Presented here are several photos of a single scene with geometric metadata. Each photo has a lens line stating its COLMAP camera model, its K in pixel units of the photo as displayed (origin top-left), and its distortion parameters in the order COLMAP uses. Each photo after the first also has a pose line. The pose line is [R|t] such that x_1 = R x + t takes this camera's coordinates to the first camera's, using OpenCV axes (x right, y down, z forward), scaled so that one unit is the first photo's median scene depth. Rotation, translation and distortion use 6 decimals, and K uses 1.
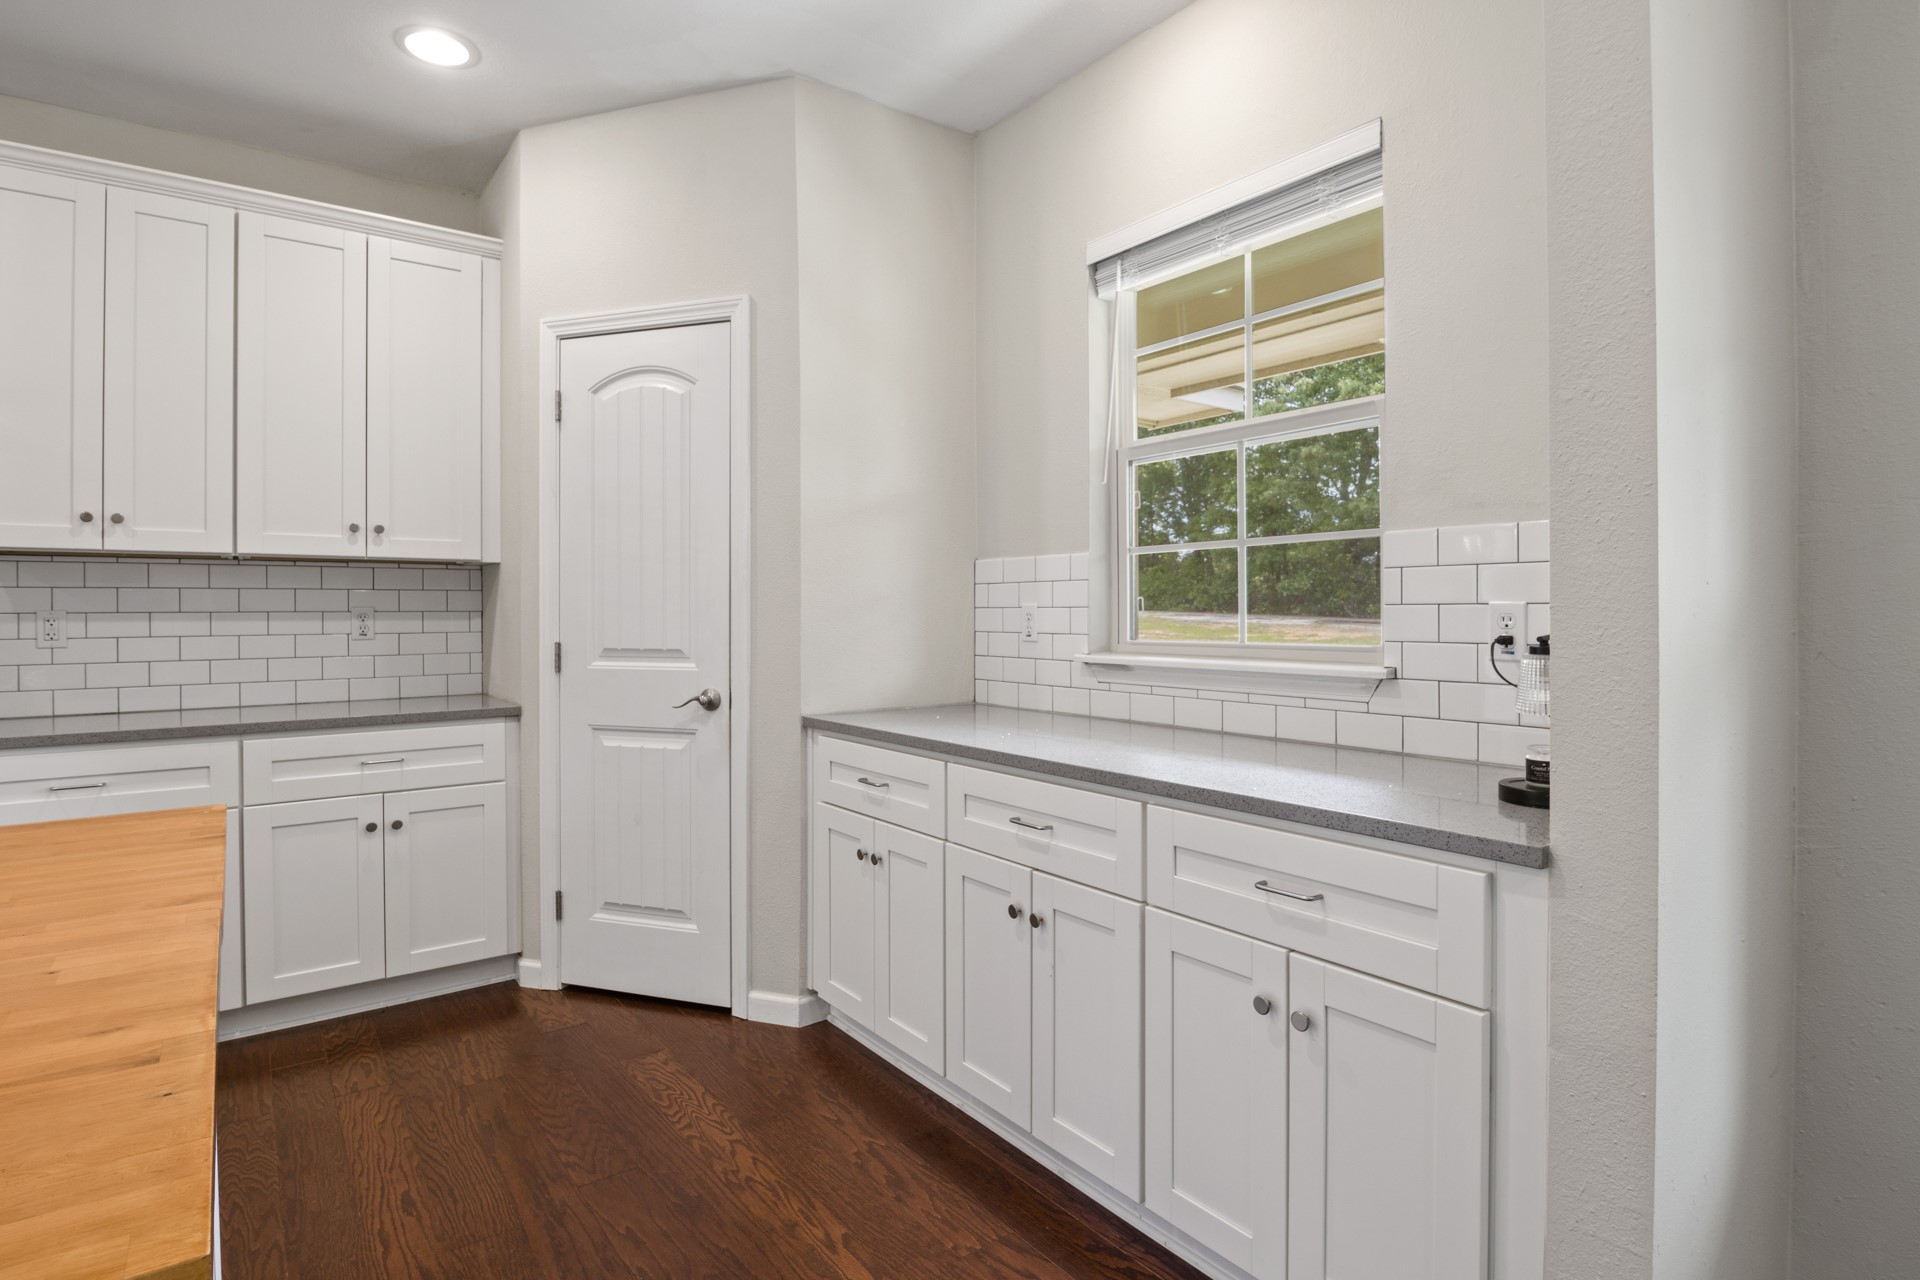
lens RADIAL K [[967.0, 0, 963.2], [0, 967.0, 617.9], [0, 0, 1]] dist [-0.015504, -0.003282]
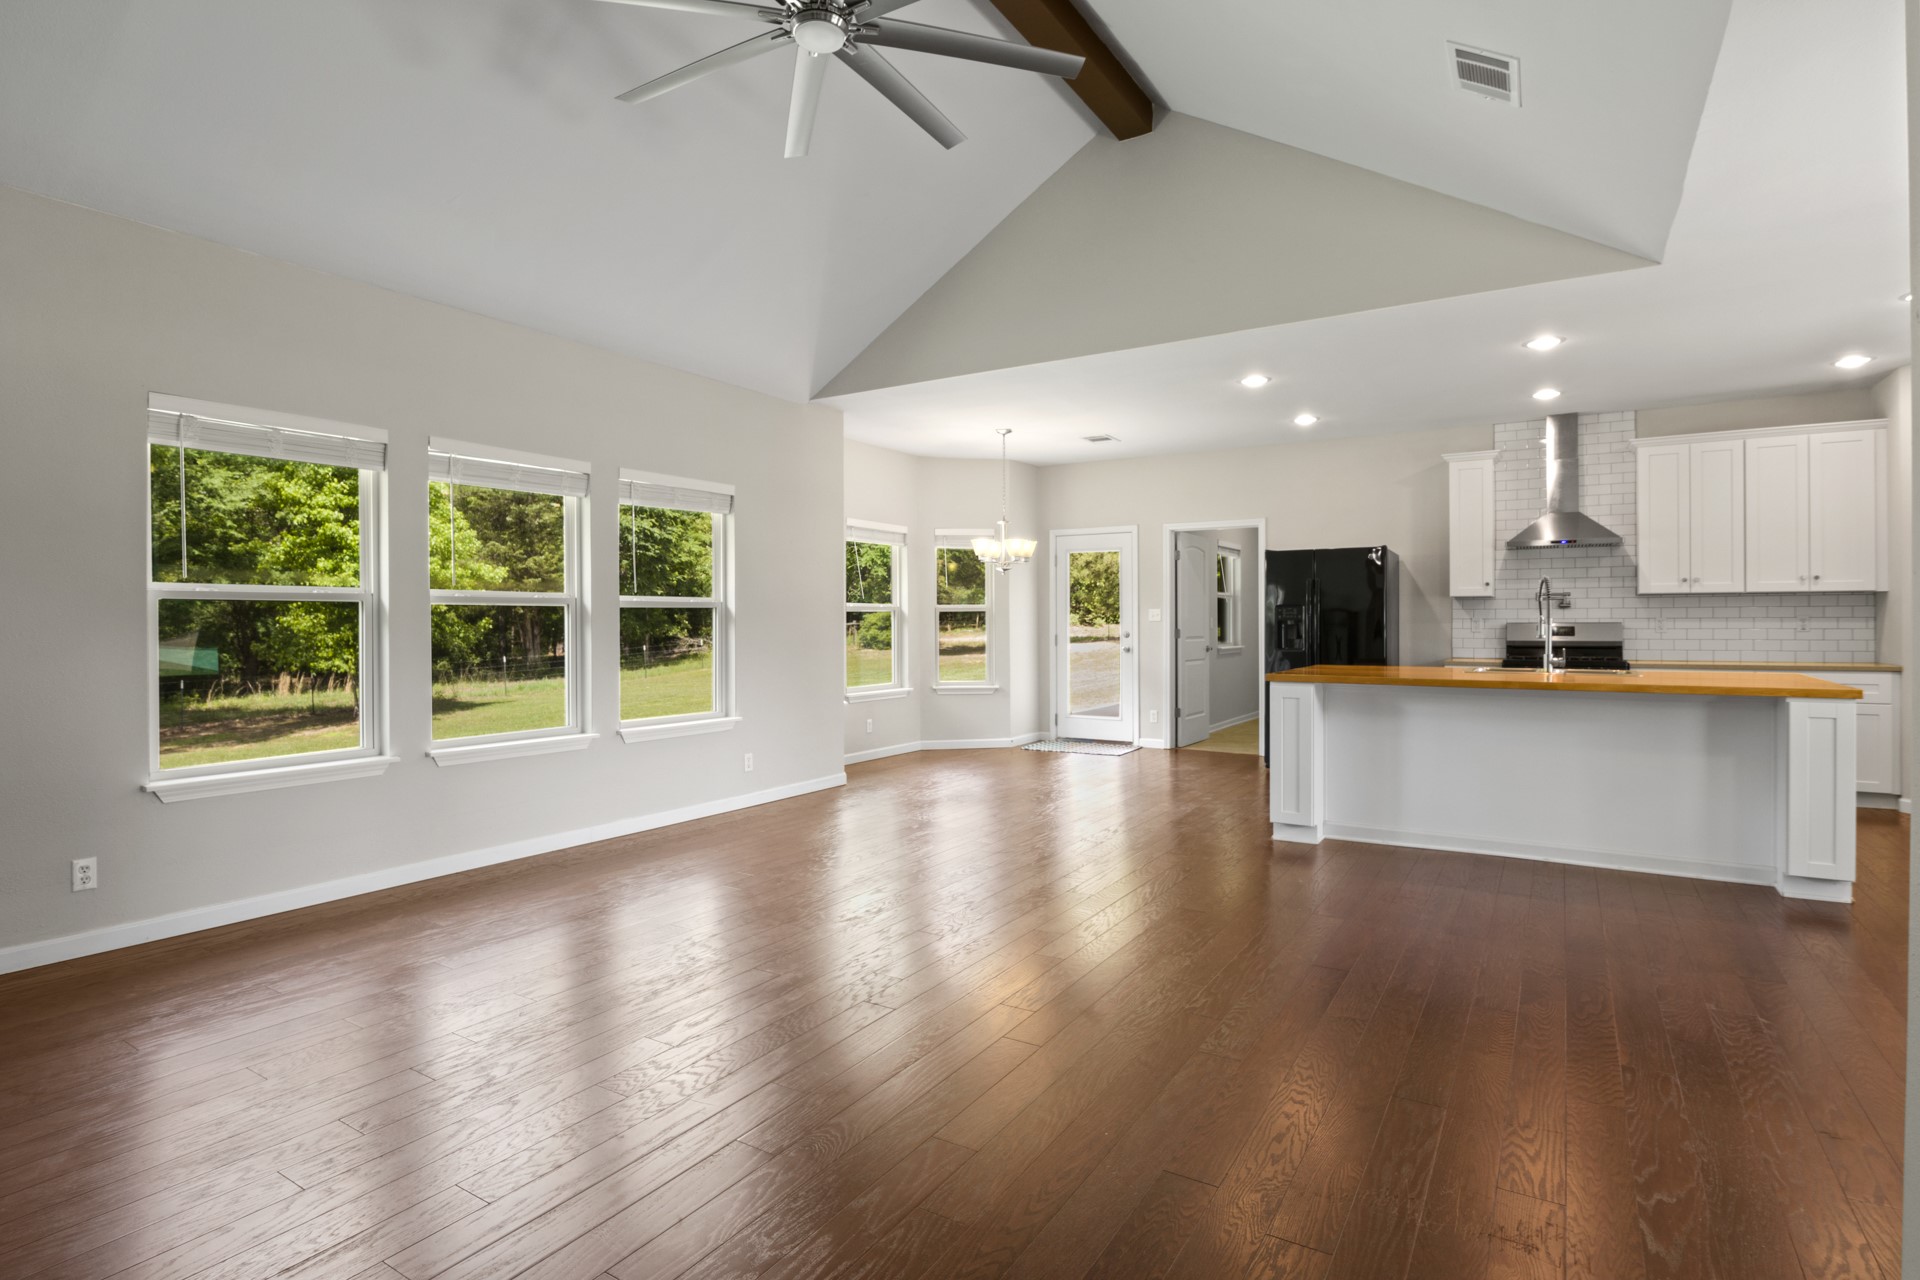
lens RADIAL K [[967.0, 0, 963.2], [0, 967.0, 617.9], [0, 0, 1]] dist [-0.015504, -0.003282]
pose [[0.355771, -0.001248, -0.934572, 0.682139], [-0.003579, 0.999990, -0.002698, 0.006518], [0.934566, 0.004305, 0.355763, -1.507546]]
